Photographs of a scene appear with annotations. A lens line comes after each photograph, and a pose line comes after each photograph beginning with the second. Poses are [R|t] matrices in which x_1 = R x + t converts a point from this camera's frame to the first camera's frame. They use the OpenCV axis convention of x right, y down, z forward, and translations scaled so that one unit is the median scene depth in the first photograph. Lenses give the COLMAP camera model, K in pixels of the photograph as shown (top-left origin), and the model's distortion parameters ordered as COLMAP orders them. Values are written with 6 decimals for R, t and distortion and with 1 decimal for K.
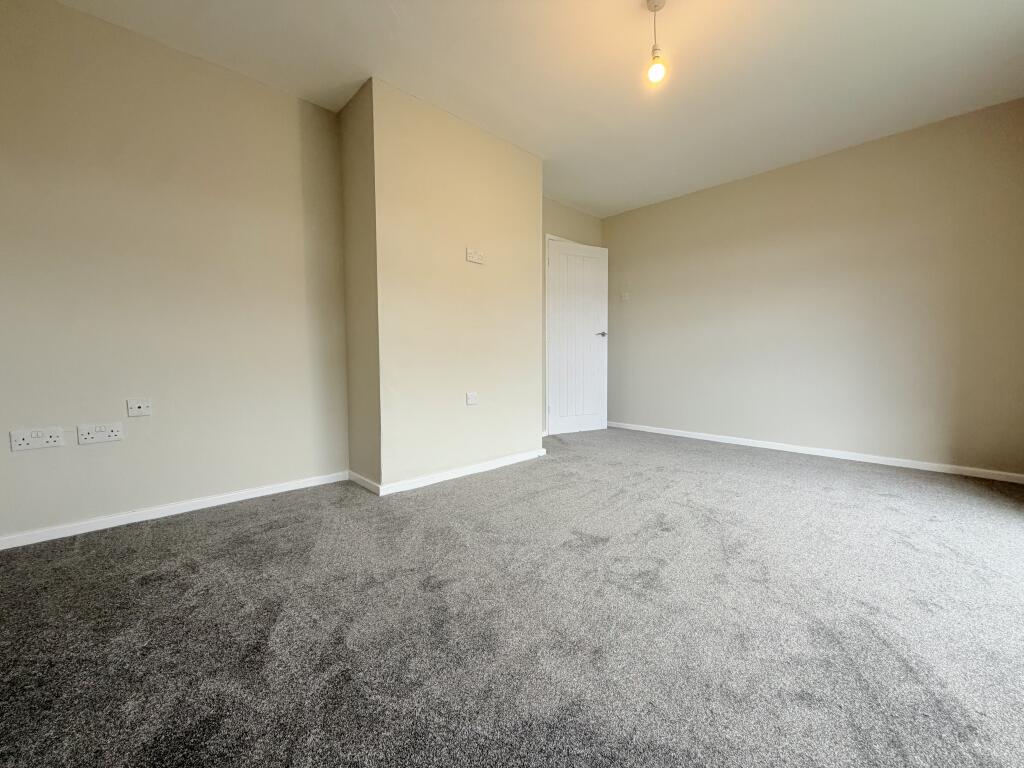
lens RADIAL K [[401.3, 0, 512.1], [0, 401.3, 383.7], [0, 0, 1]] dist [-0.002537, -0.000364]
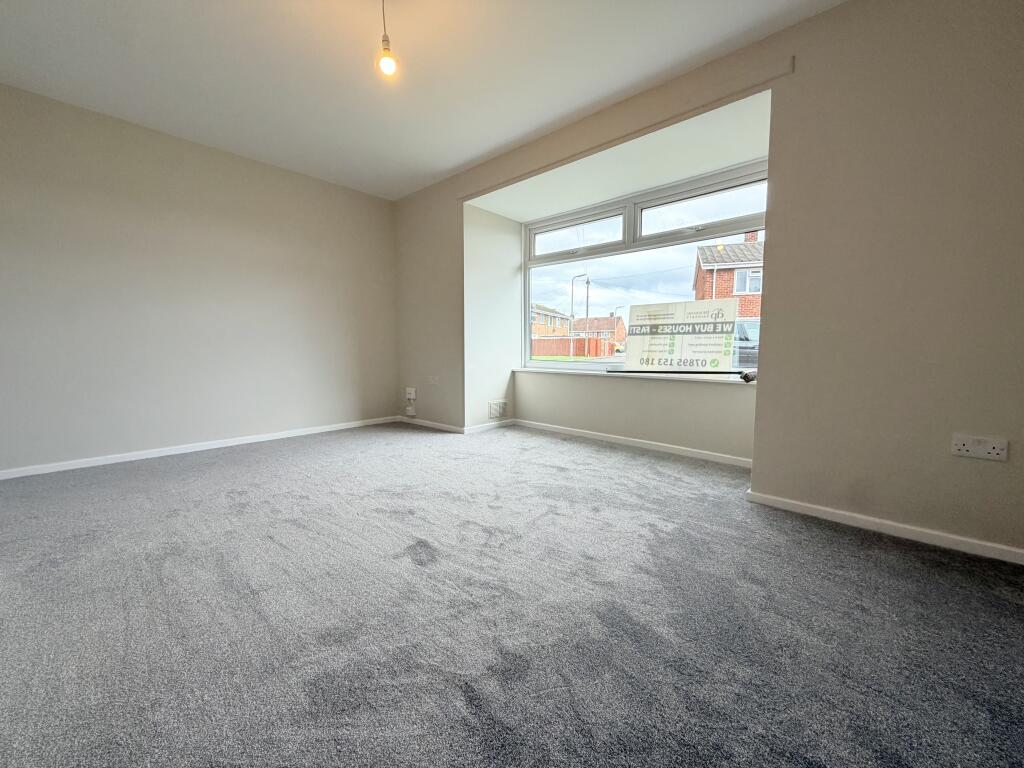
lens RADIAL K [[401.3, 0, 512.3], [0, 401.3, 384.6], [0, 0, 1]] dist [-0.002537, -0.000364]
pose [[-0.046807, -0.093451, 0.994523, -0.711727], [0.062841, 0.993367, 0.096300, -0.068384], [-0.996925, 0.067004, -0.040624, 0.799529]]
